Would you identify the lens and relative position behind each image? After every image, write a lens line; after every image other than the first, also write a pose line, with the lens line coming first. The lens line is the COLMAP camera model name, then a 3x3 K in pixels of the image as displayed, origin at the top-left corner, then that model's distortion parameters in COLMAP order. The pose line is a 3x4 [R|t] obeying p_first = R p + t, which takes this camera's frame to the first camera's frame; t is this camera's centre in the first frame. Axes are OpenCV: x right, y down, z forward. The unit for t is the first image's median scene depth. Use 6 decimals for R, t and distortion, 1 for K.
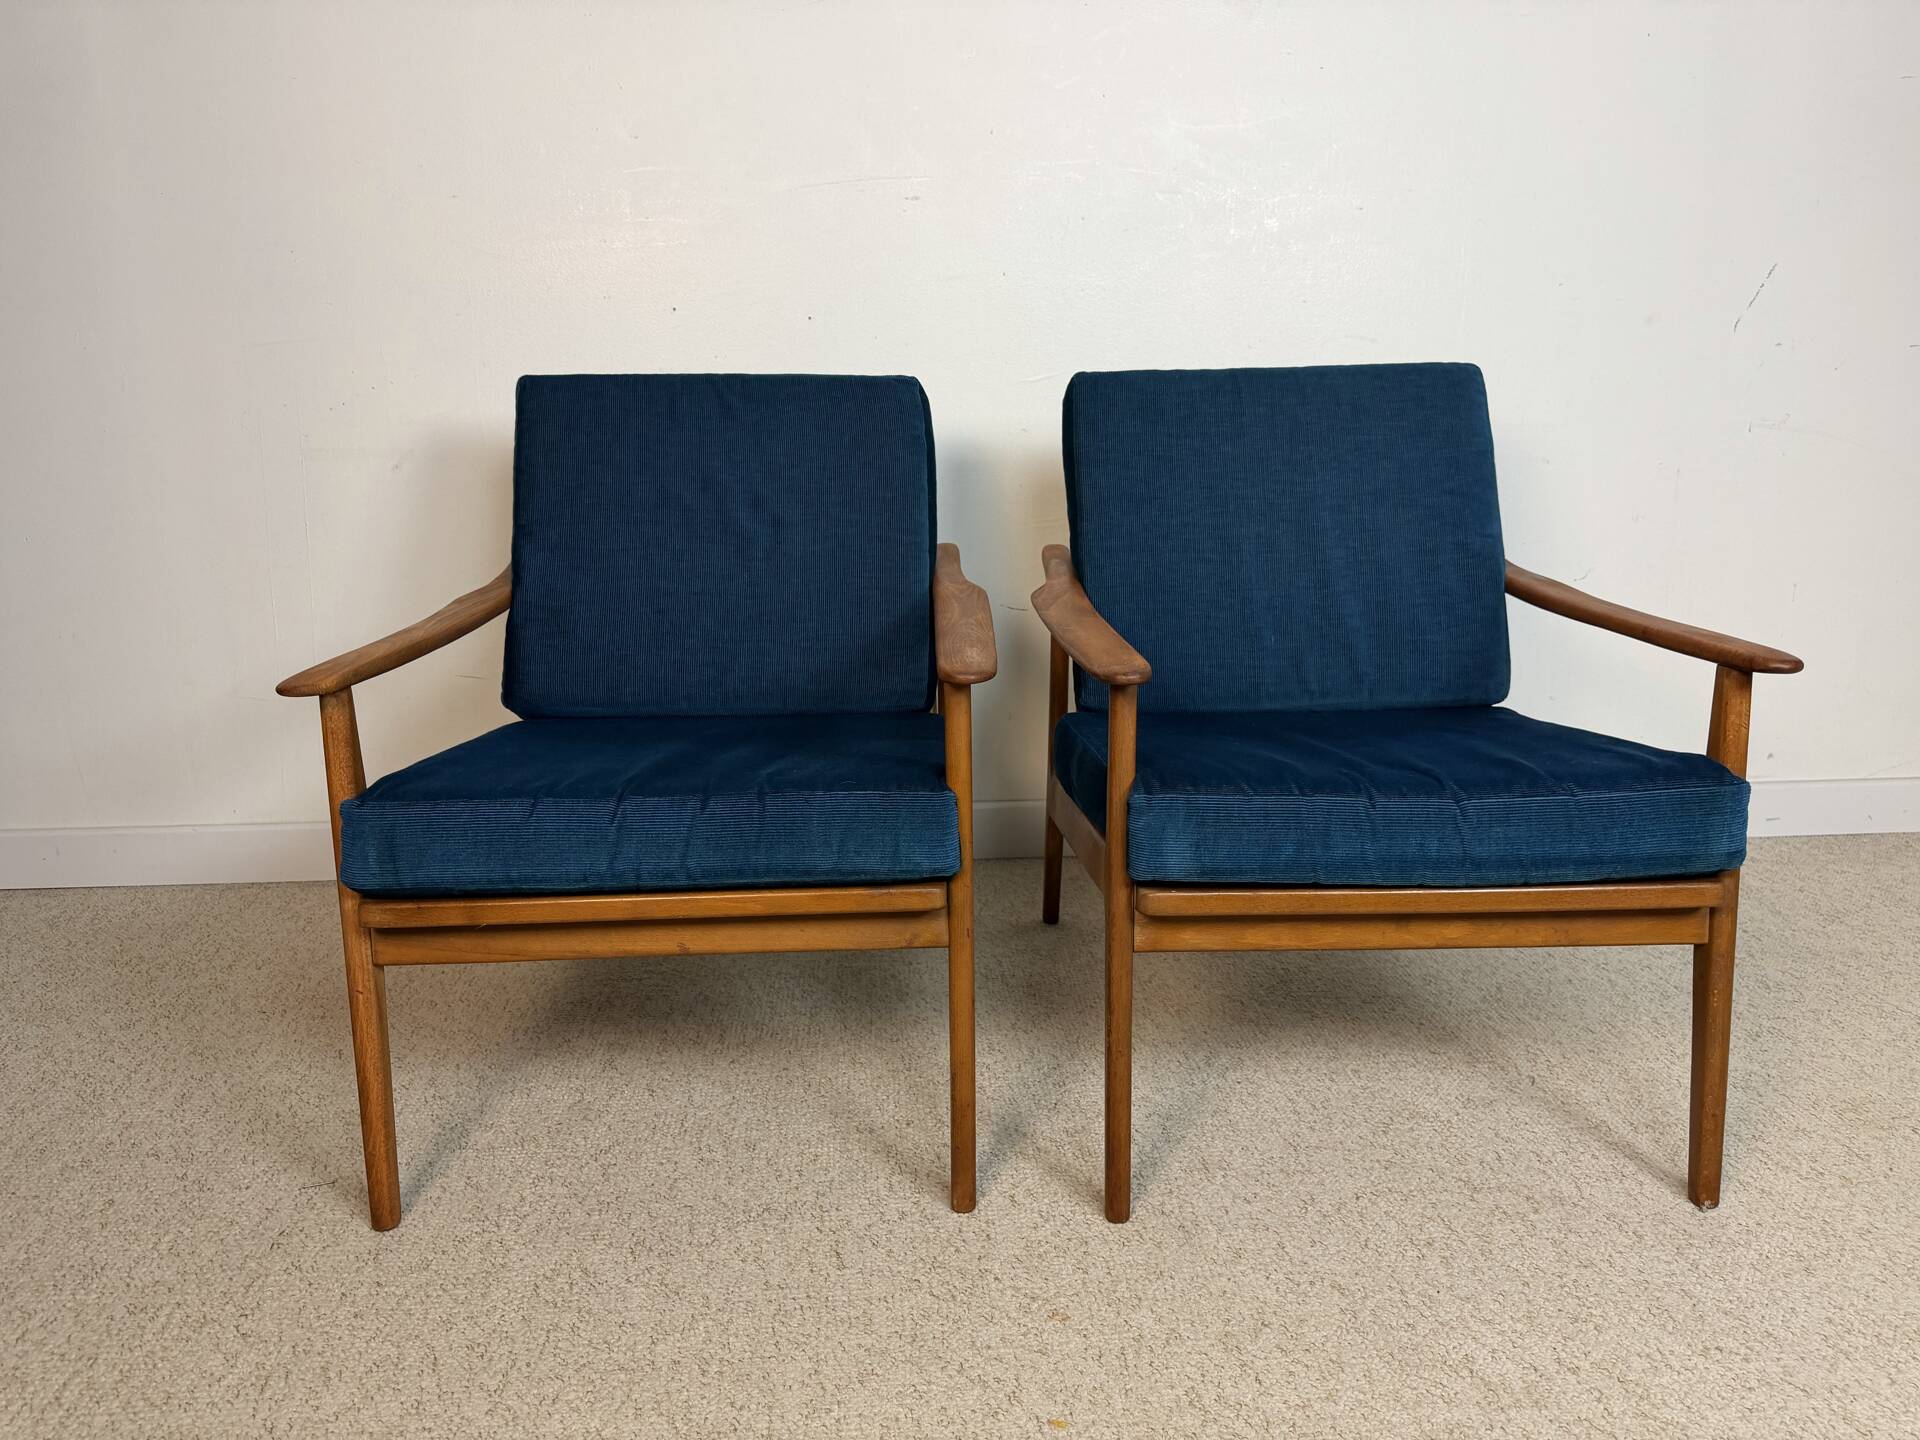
lens RADIAL K [[1381.2, 0, 956.7], [0, 1381.2, 726.1], [0, 0, 1]] dist [0.008816, -0.012451]
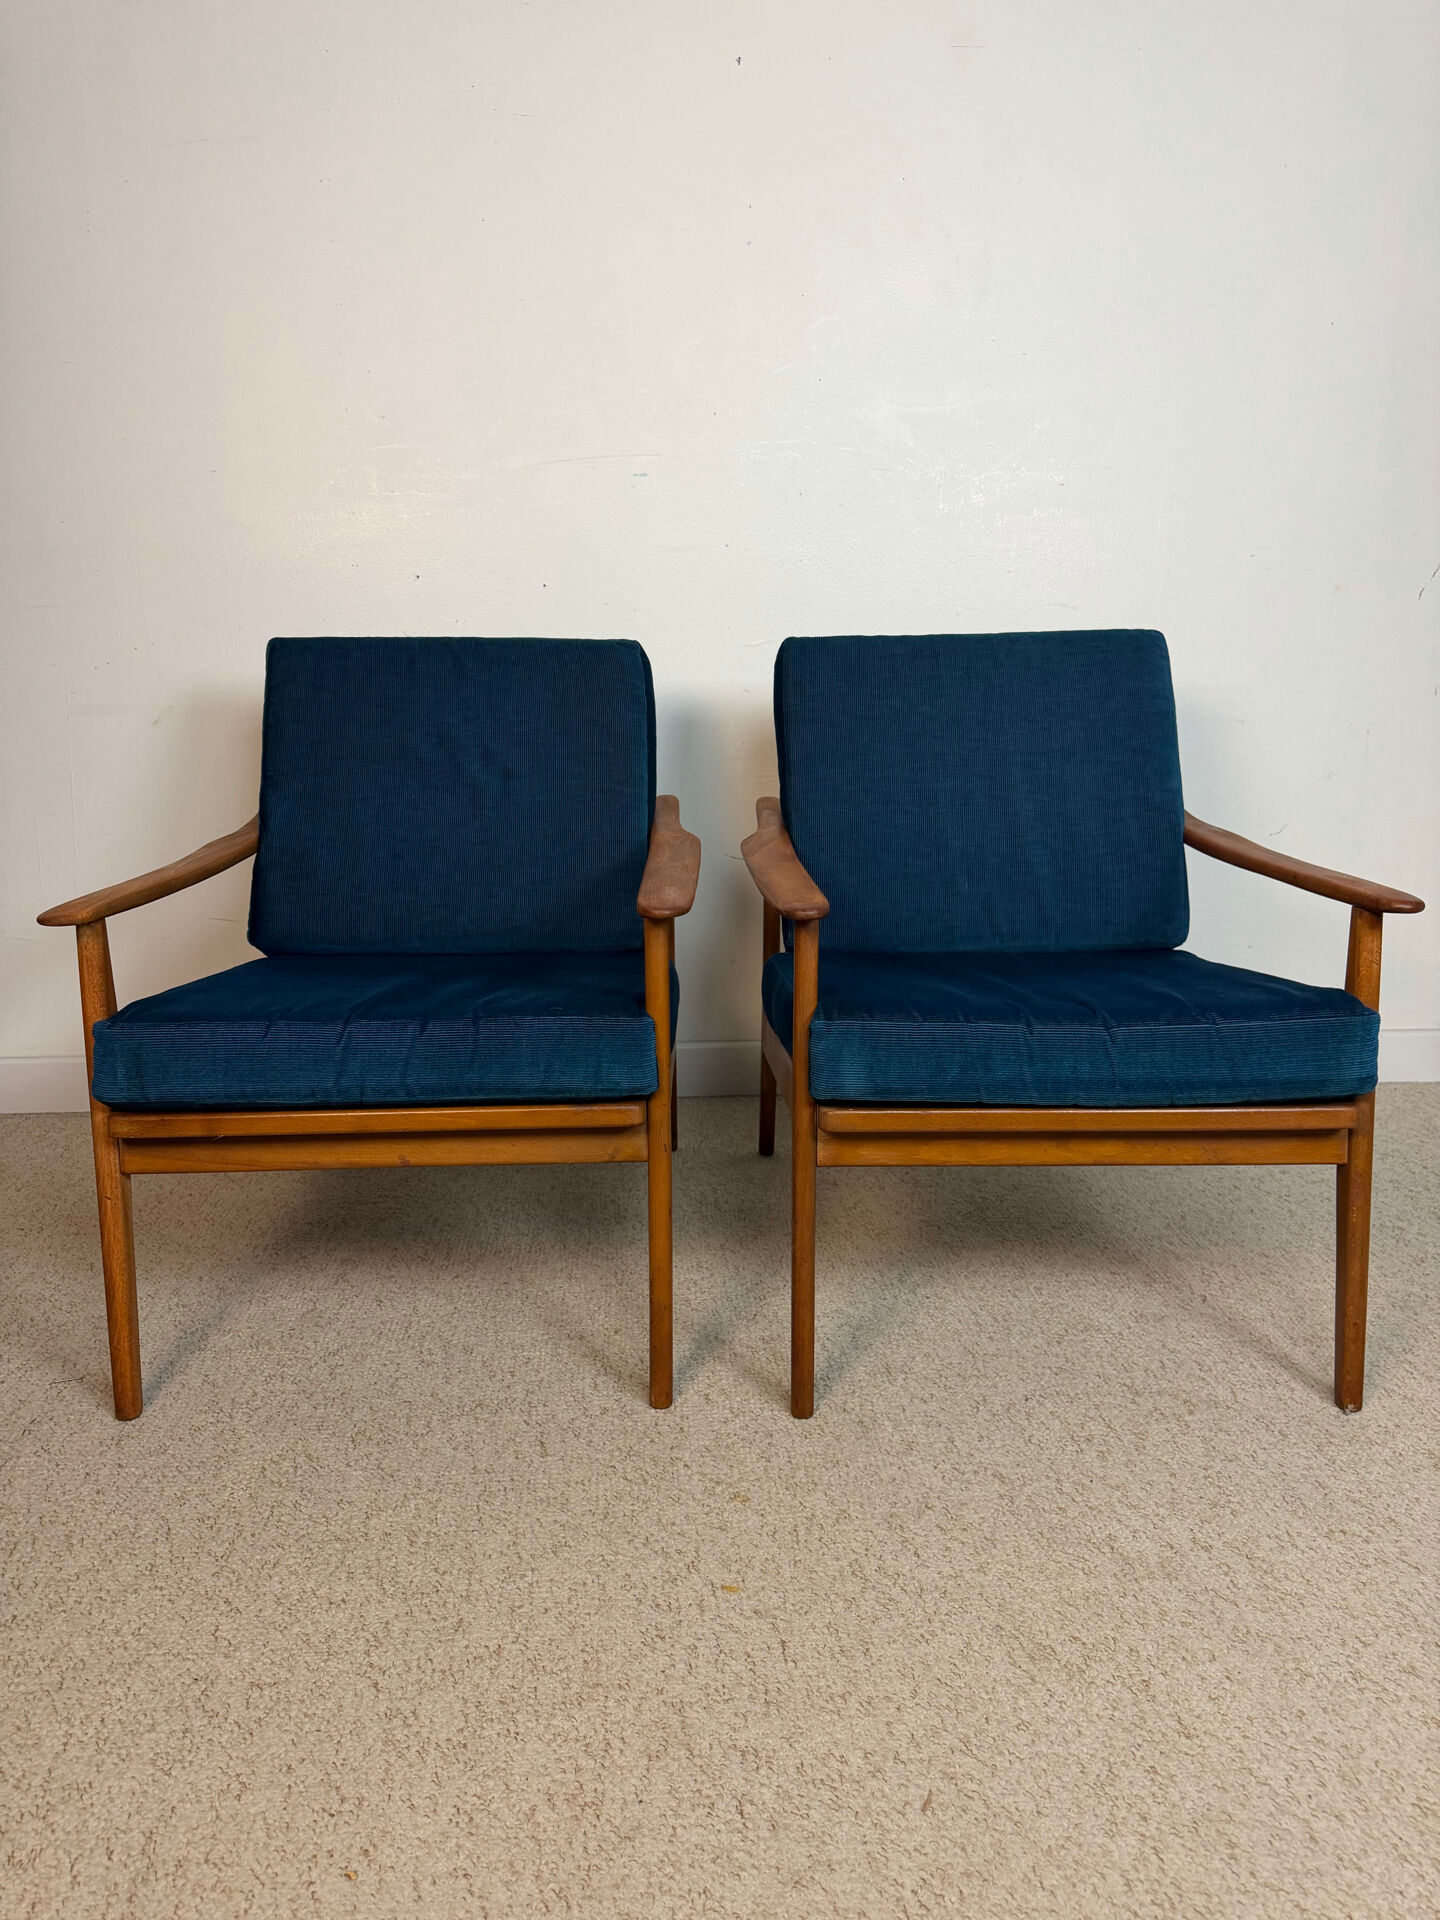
lens RADIAL K [[1376.9, 0, 707.2], [0, 1376.9, 949.2], [0, 0, 1]] dist [0.018595, -0.031797]
pose [[0.999926, 0.006451, -0.010270, 0.052606], [-0.006721, 0.999628, -0.026435, 0.021579], [0.010096, 0.026502, 0.999598, -0.091958]]
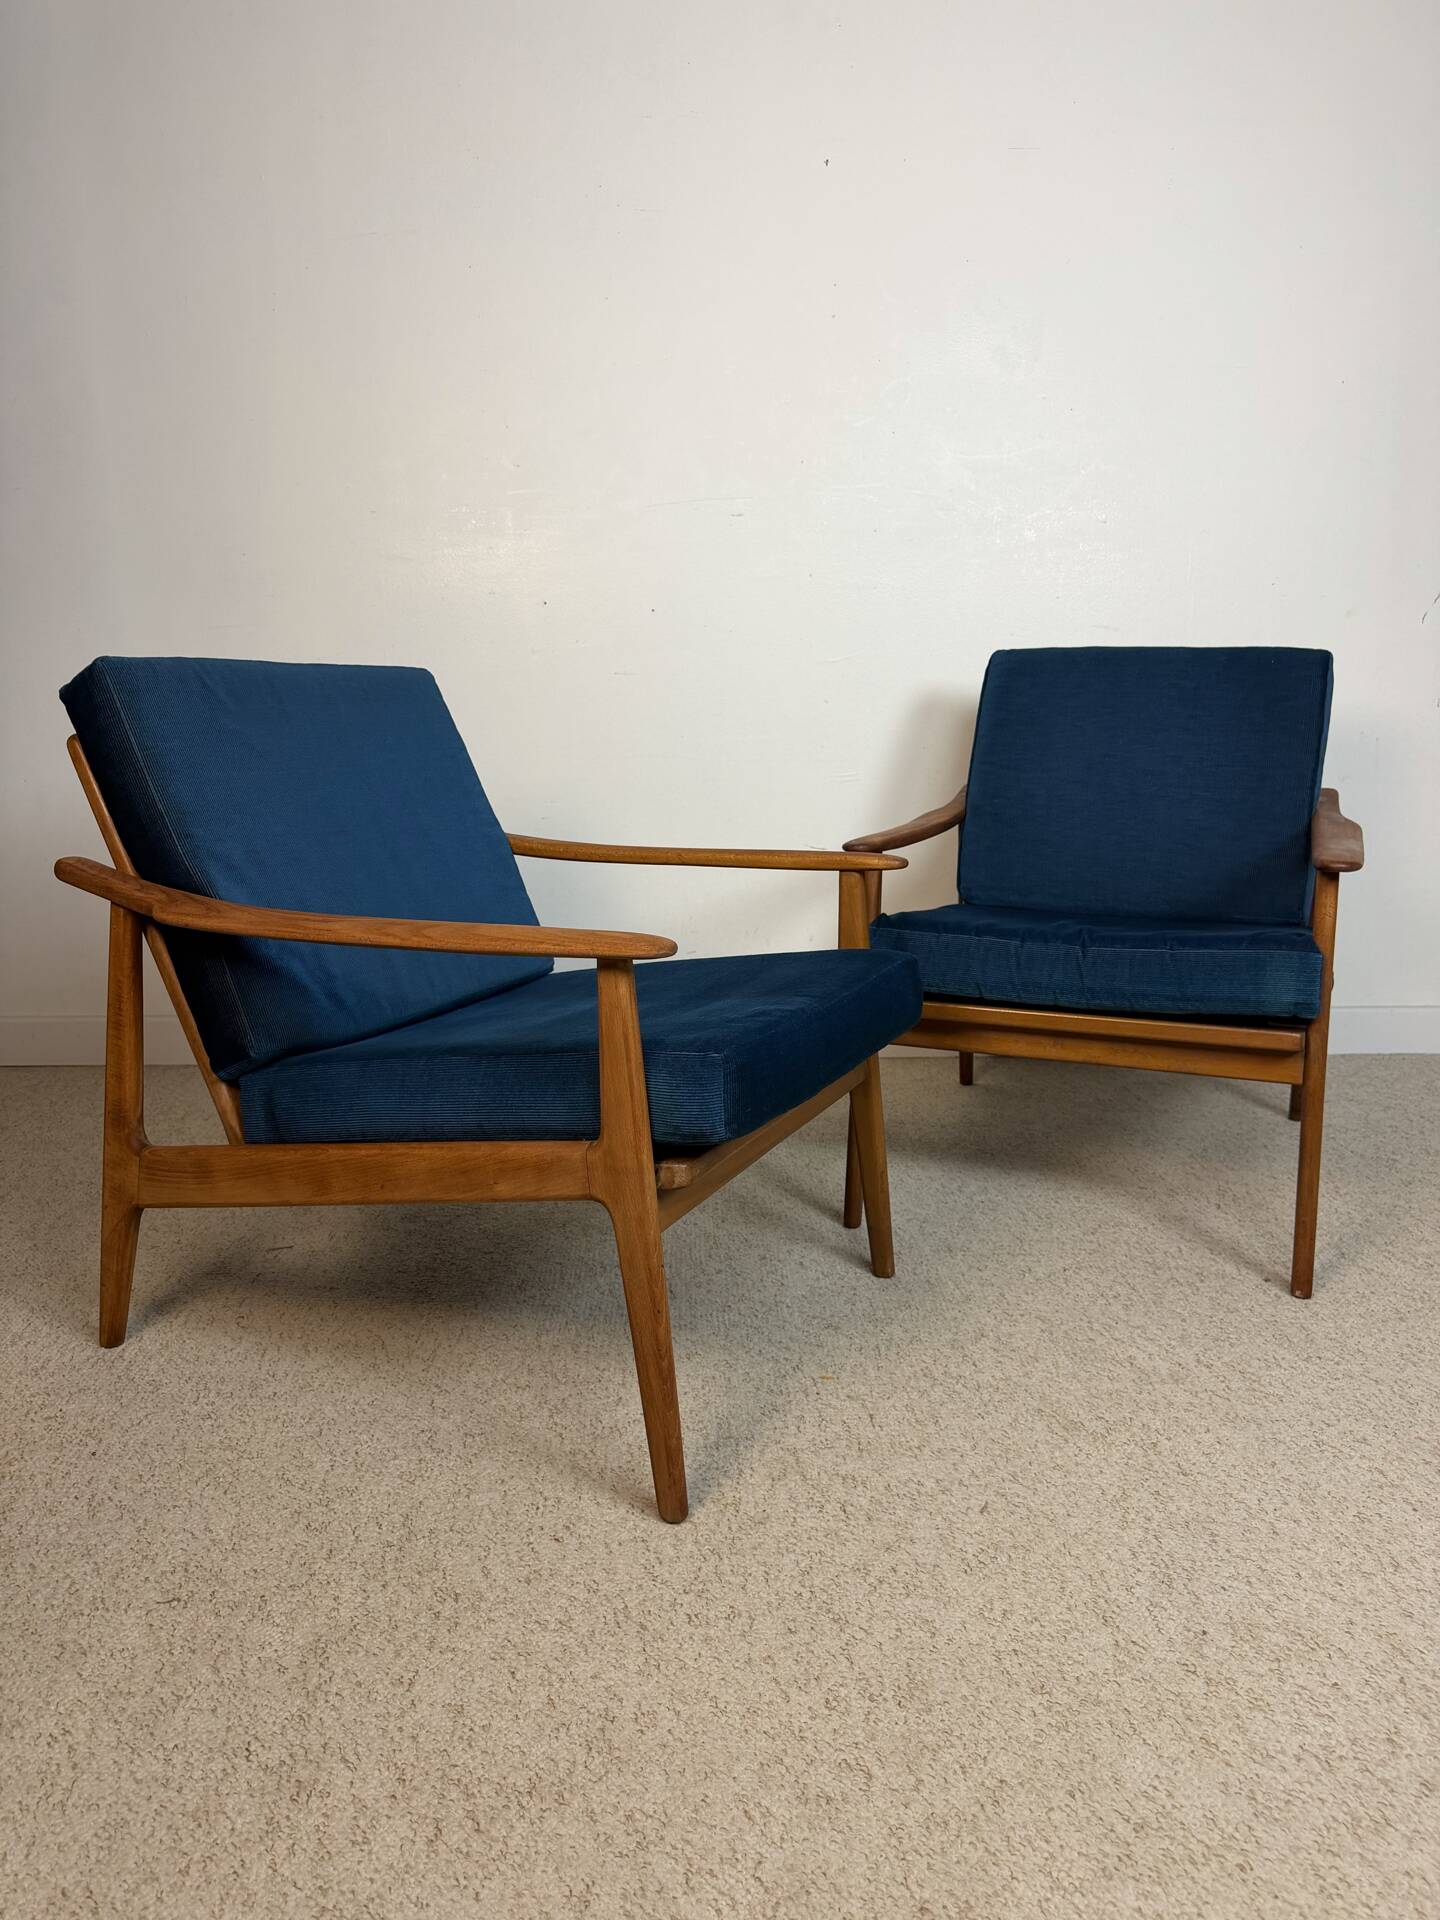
lens RADIAL K [[1361.4, 0, 717.0], [0, 1361.4, 958.8], [0, 0, 1]] dist [0.140252, -0.300102]
pose [[0.999055, 0.014874, -0.040830, 0.009250], [-0.016660, 0.998904, -0.043751, 0.114952], [0.040135, 0.044390, 0.998208, -0.353061]]
